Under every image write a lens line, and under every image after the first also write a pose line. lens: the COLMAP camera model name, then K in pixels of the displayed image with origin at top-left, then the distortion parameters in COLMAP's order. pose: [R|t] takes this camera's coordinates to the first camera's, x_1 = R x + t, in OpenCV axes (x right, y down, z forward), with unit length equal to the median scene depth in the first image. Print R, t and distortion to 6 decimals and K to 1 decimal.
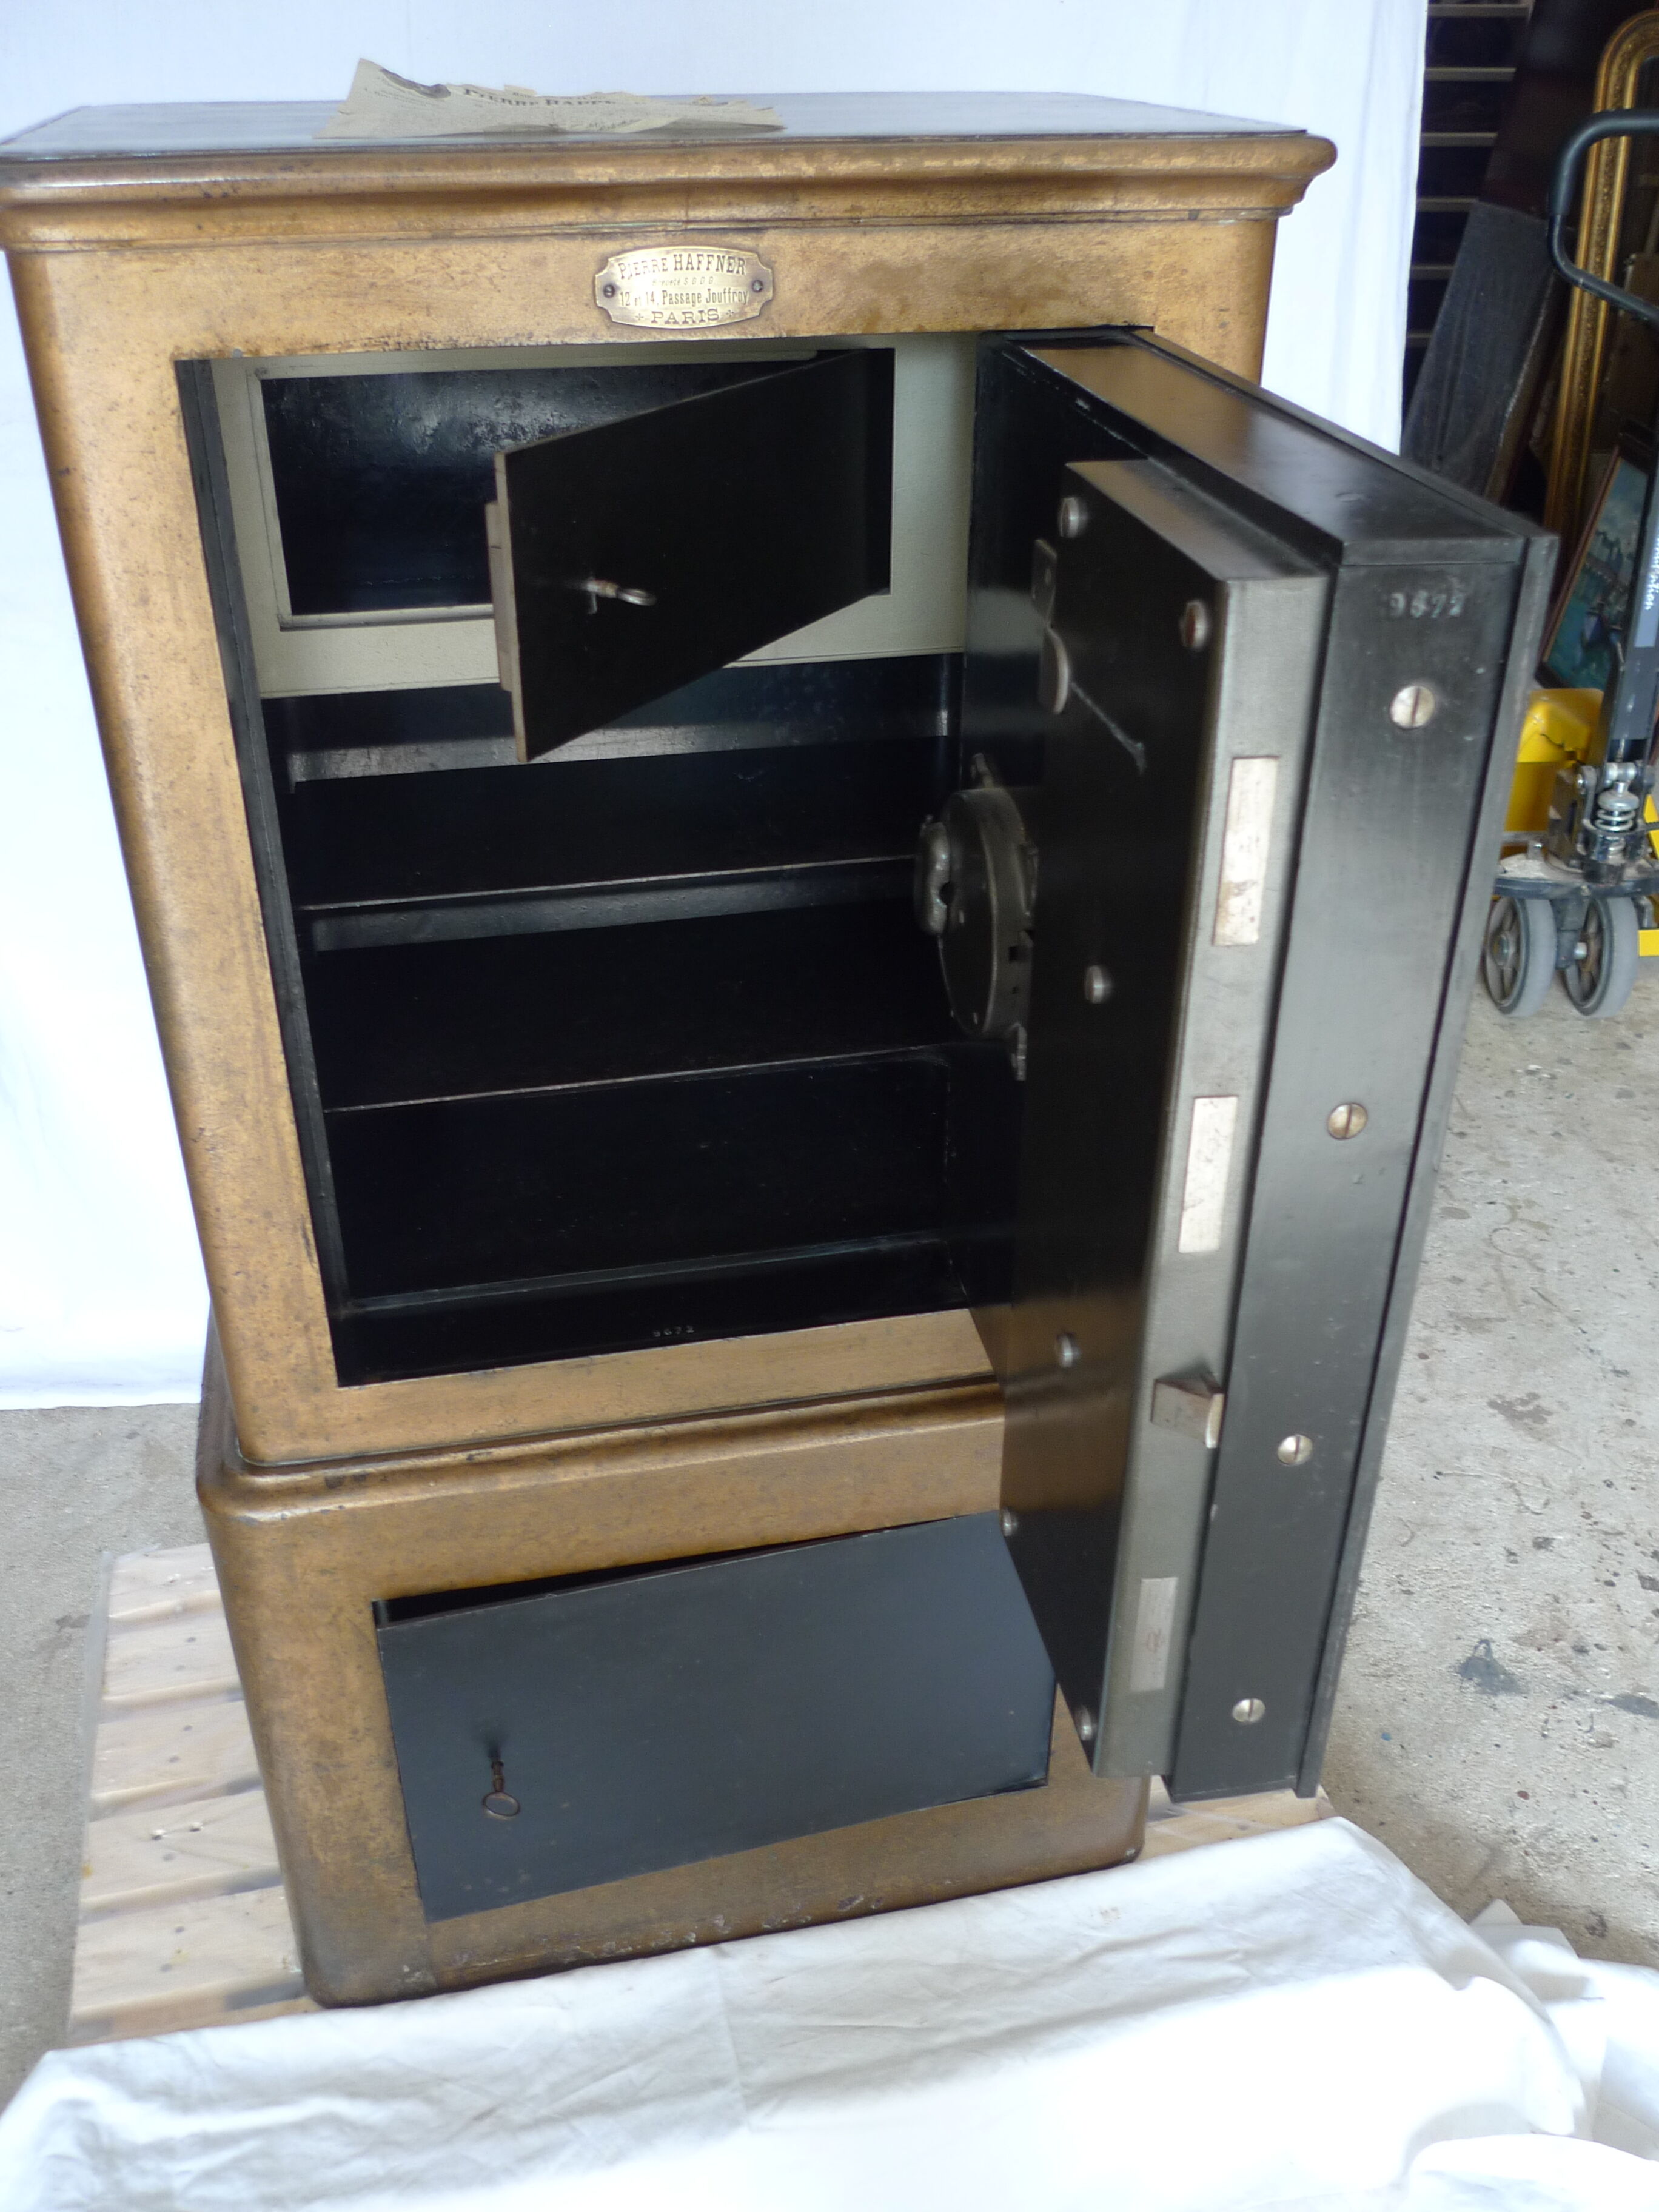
lens RADIAL K [[1940.3, 0, 846.8], [0, 1940.3, 1101.1], [0, 0, 1]] dist [-0.014304, -0.013215]
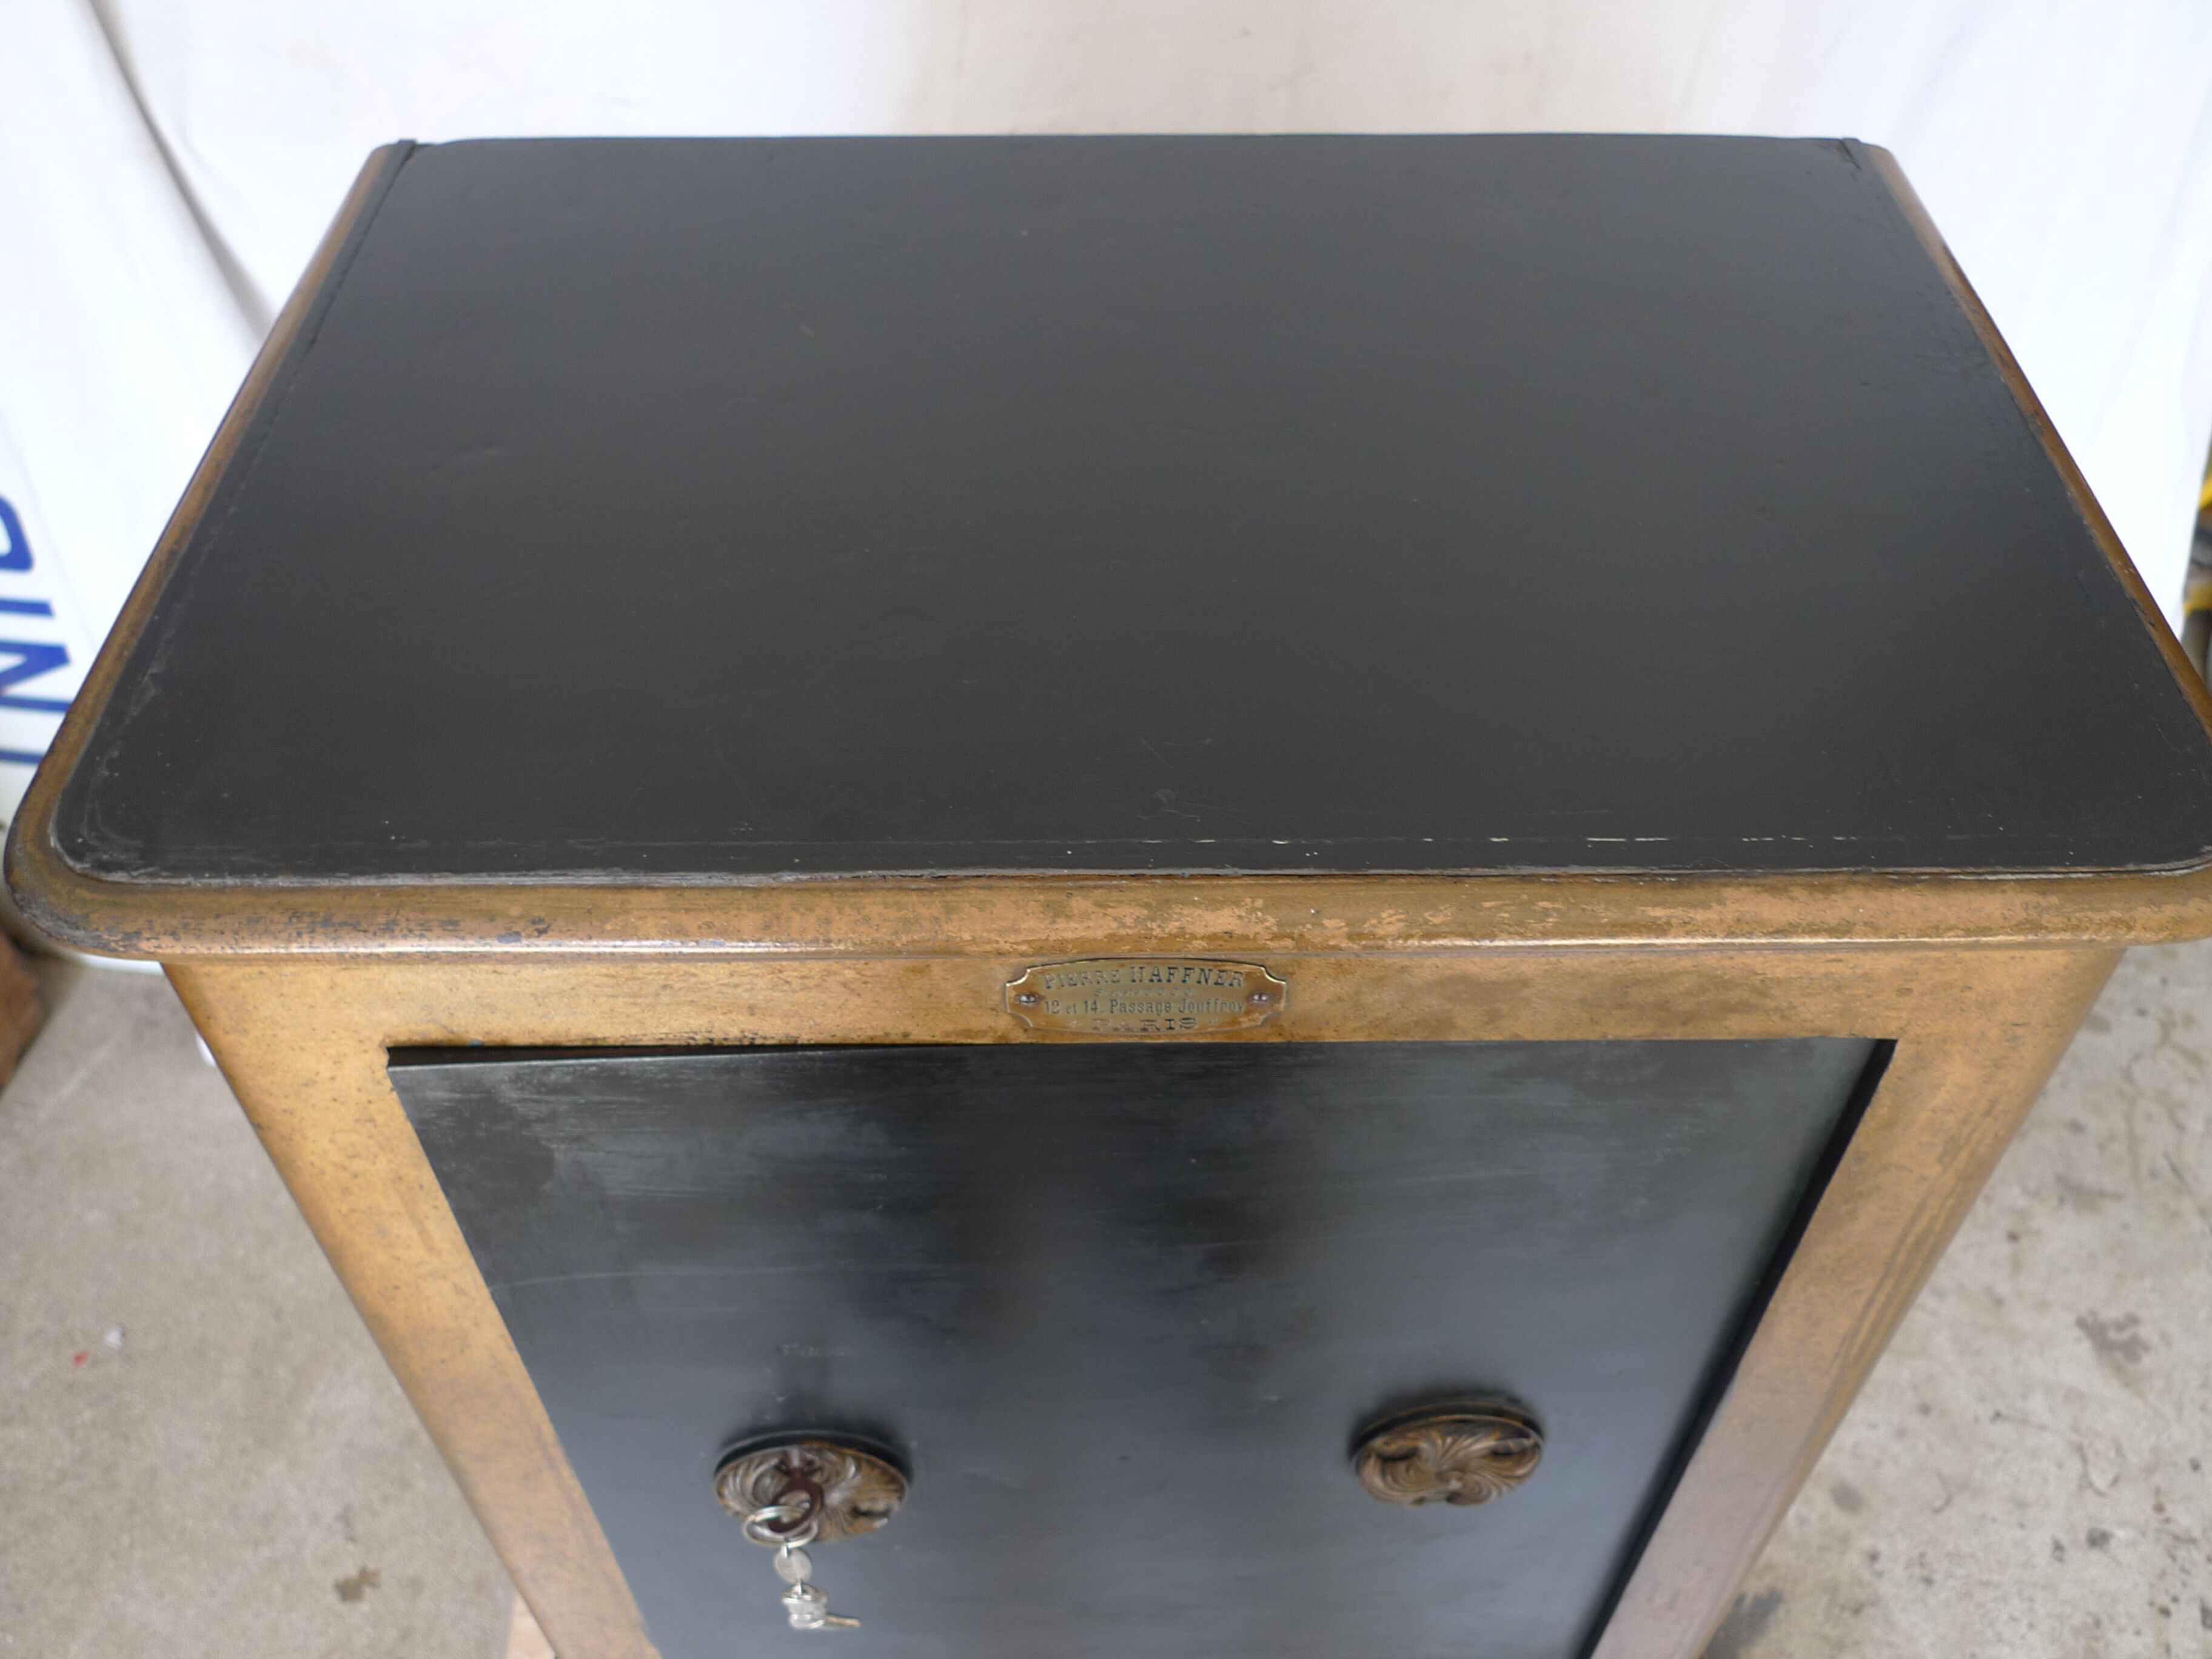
lens RADIAL K [[1940.3, 0, 1119.9], [0, 1940.3, 833.7], [0, 0, 1]] dist [-0.014304, -0.013215]
pose [[0.980585, 0.142466, -0.134747, -0.009533], [-0.096897, 0.949425, 0.298670, -0.470505], [0.170483, -0.279815, 0.944796, 0.289863]]
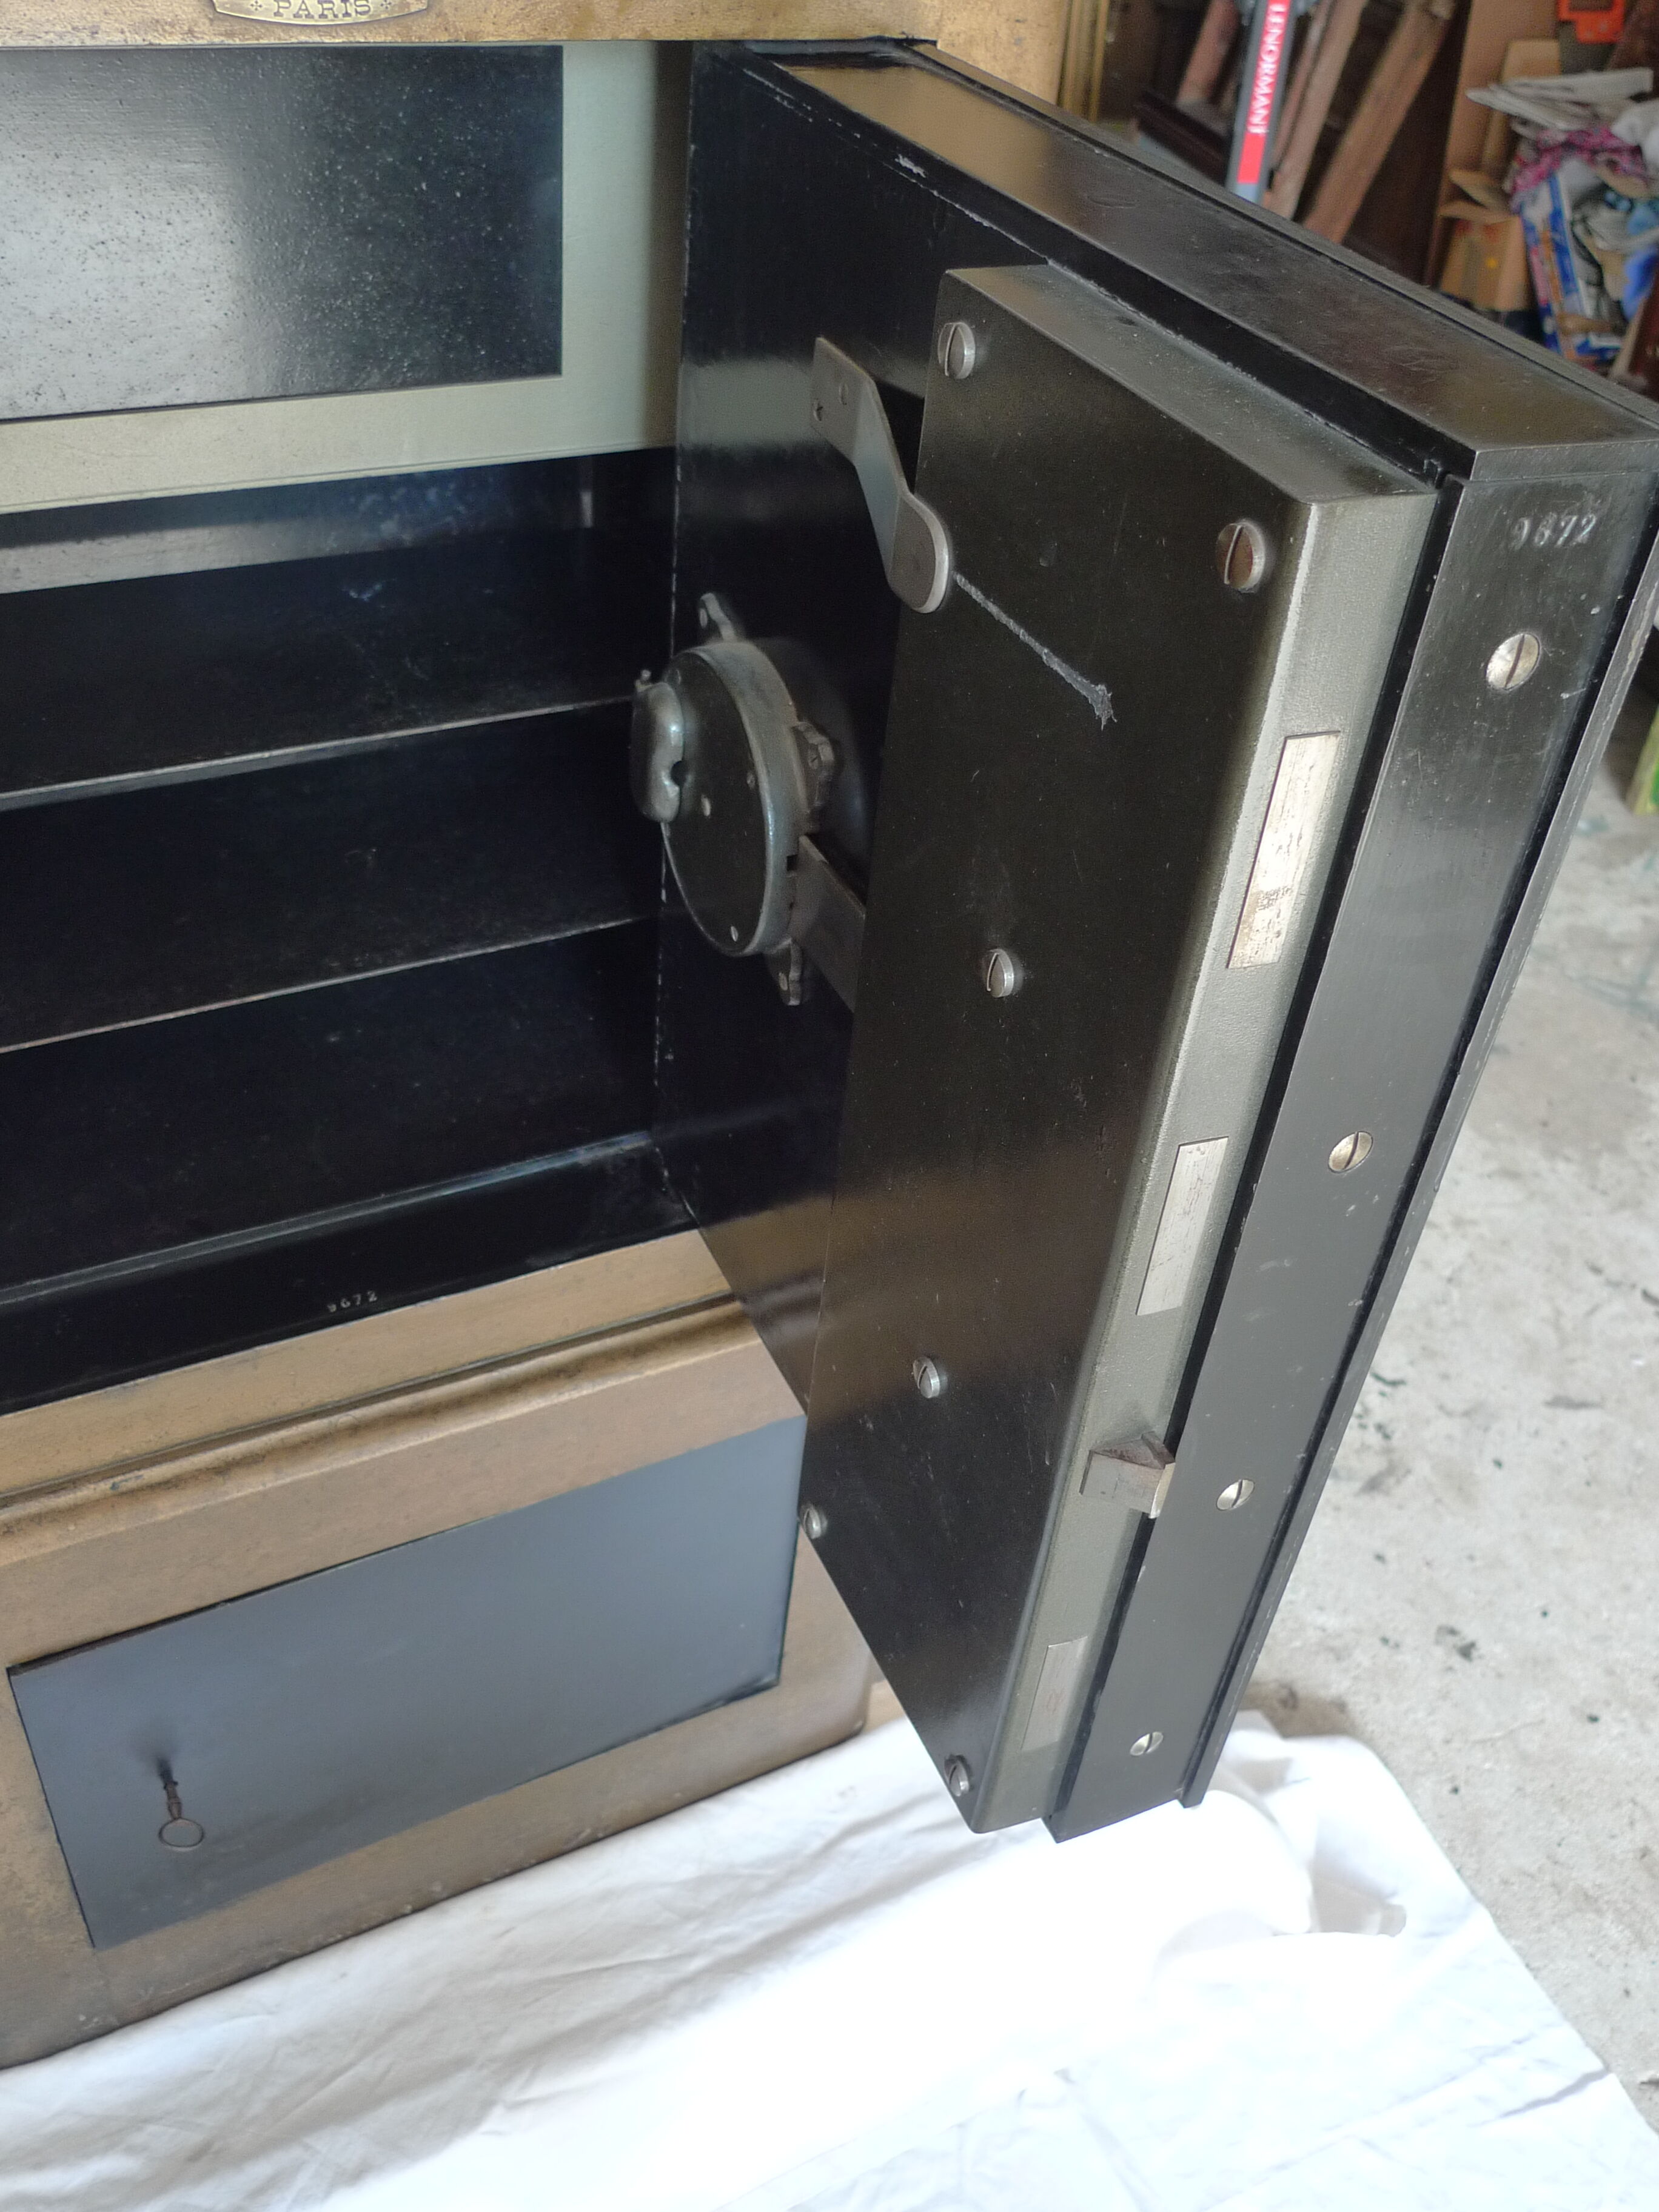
lens RADIAL K [[1940.3, 0, 850.8], [0, 1940.3, 1110.3], [0, 0, 1]] dist [-0.014304, -0.013215]
pose [[0.964464, -0.094562, 0.246713, -0.078258], [0.053094, 0.984077, 0.169625, -0.087393], [-0.258825, -0.150499, 0.954128, 0.164212]]
